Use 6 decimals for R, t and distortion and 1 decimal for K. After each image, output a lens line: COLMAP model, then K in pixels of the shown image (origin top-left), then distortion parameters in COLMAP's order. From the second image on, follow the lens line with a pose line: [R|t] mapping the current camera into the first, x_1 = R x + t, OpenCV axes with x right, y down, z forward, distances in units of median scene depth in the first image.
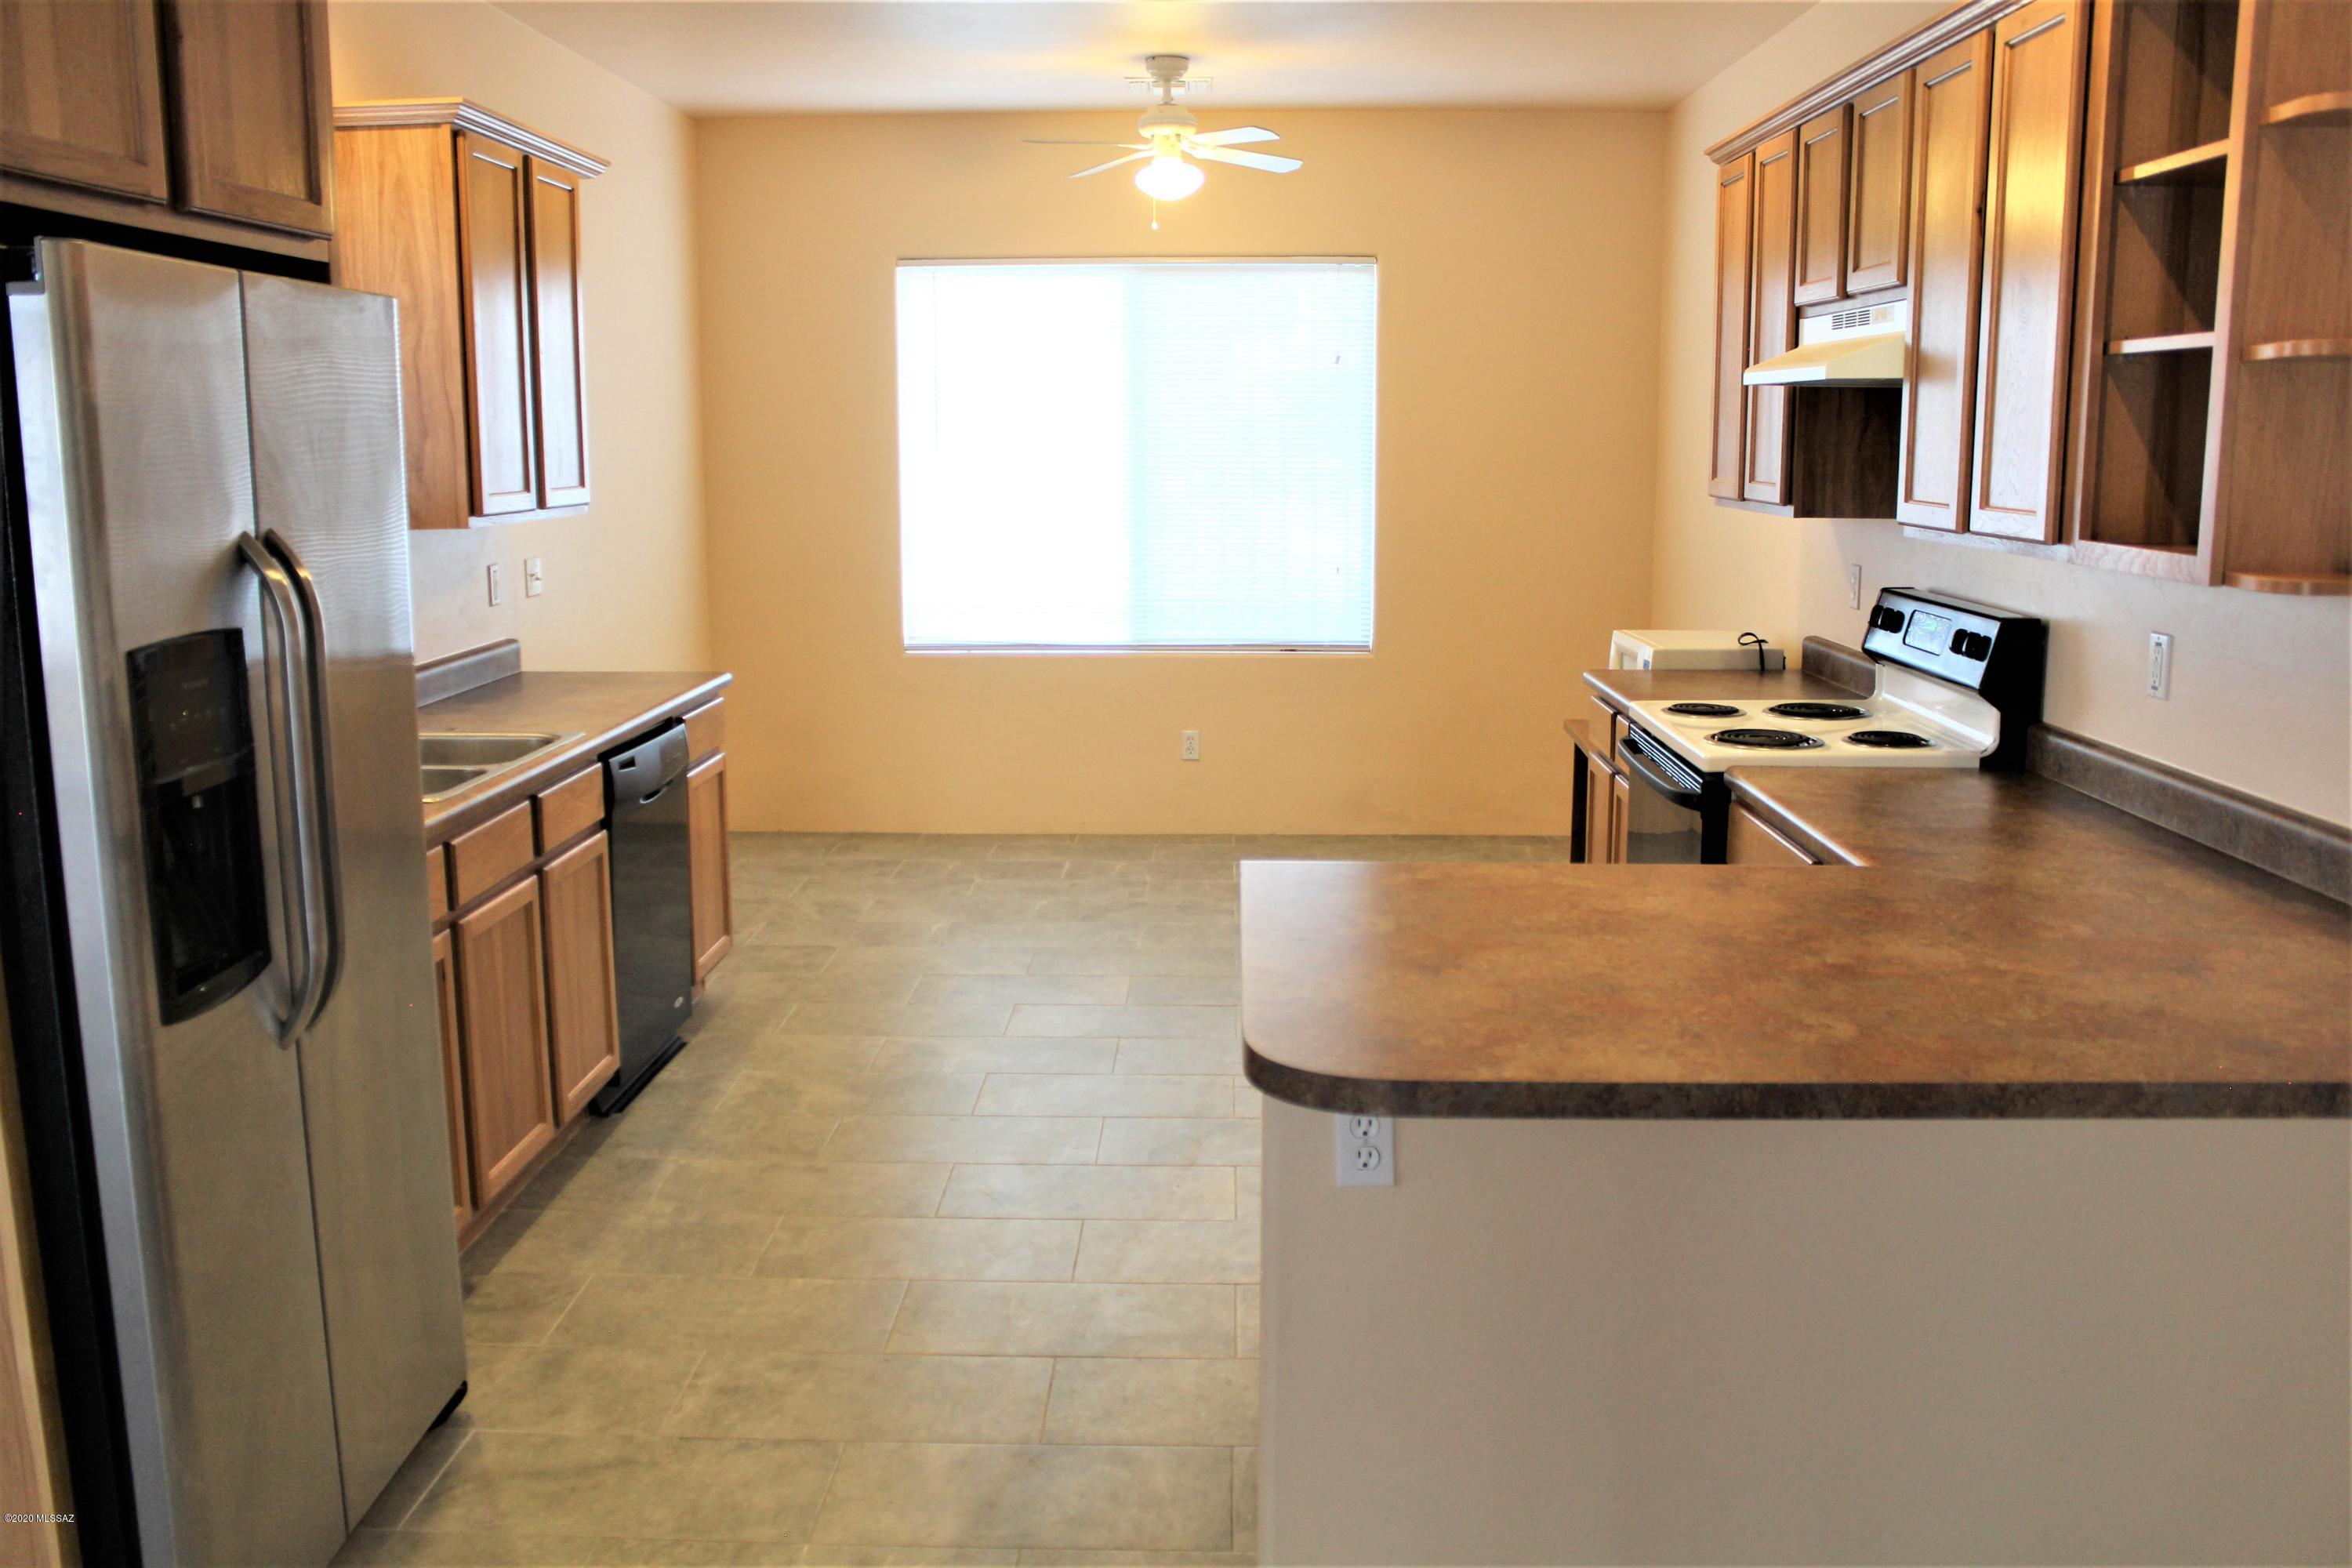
lens RADIAL K [[1943.7, 0, 1170.3], [0, 1943.7, 770.6], [0, 0, 1]] dist [0.003408, -0.001285]
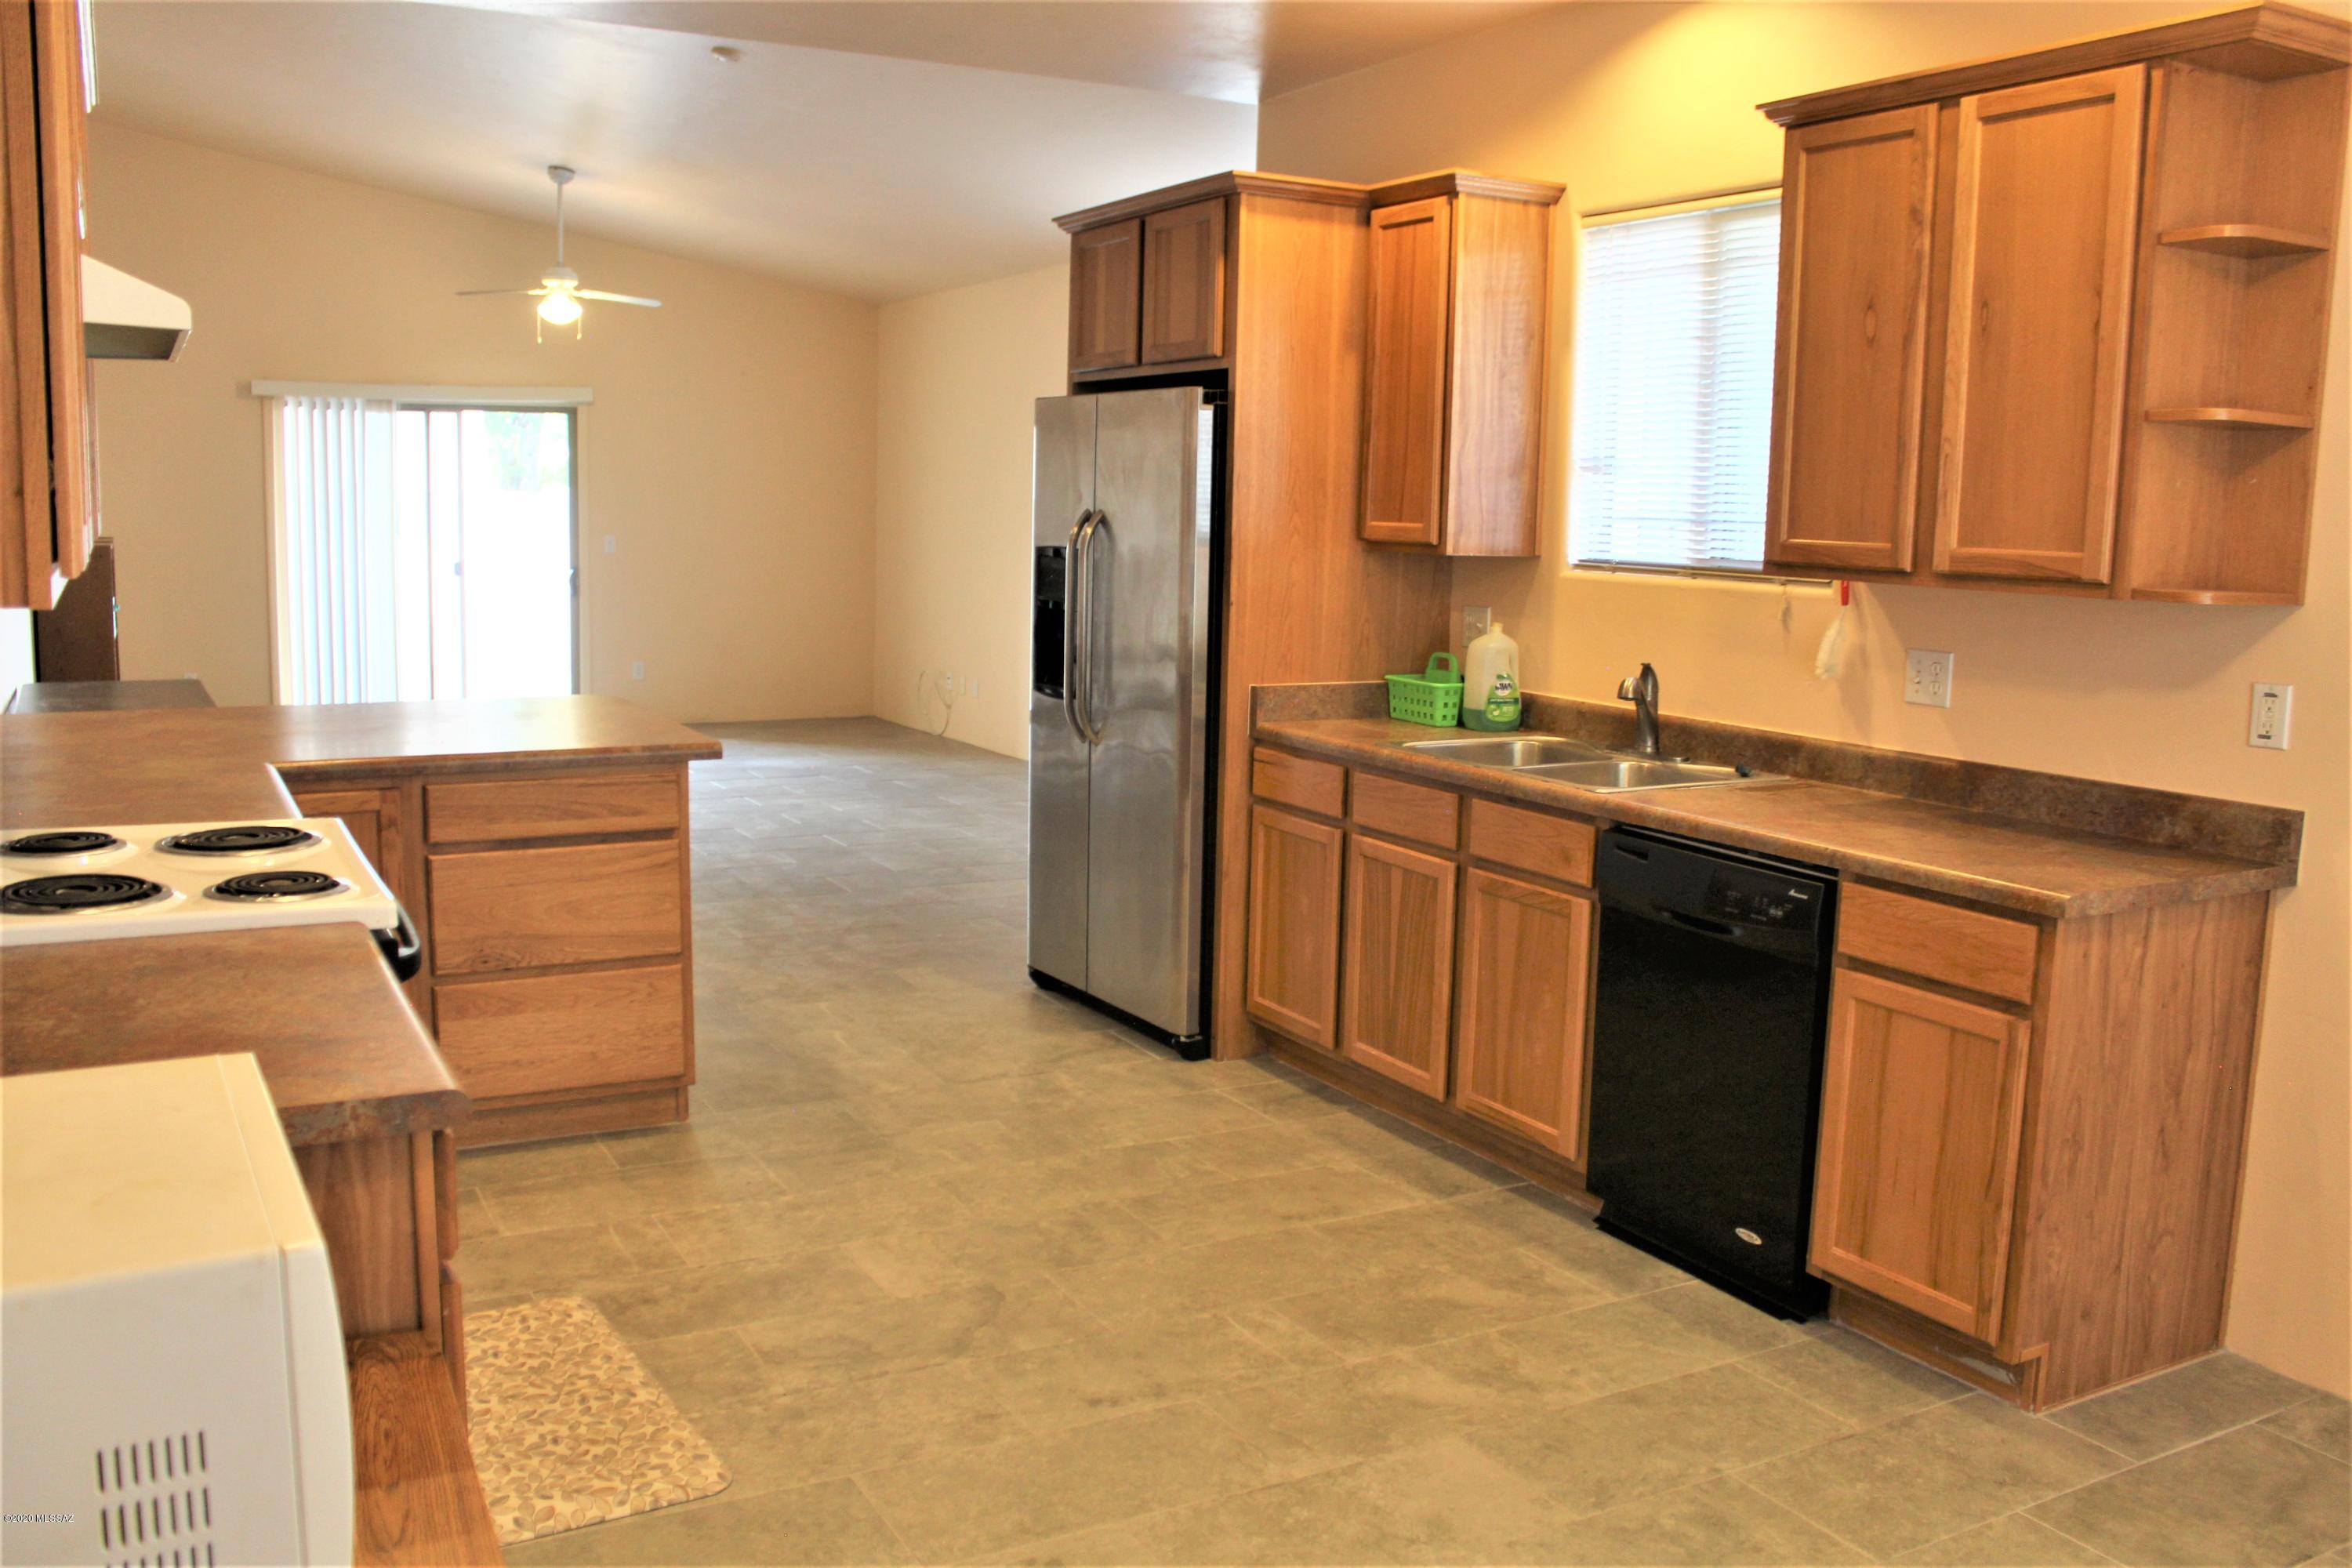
lens RADIAL K [[1943.7, 0, 1169.1], [0, 1943.7, 789.1], [0, 0, 1]] dist [0.003408, -0.001285]
pose [[-0.865028, 0.050890, -0.499136, 0.368803], [-0.104921, 0.954498, 0.279151, -0.281156], [0.490631, 0.293843, -0.820328, 1.866147]]
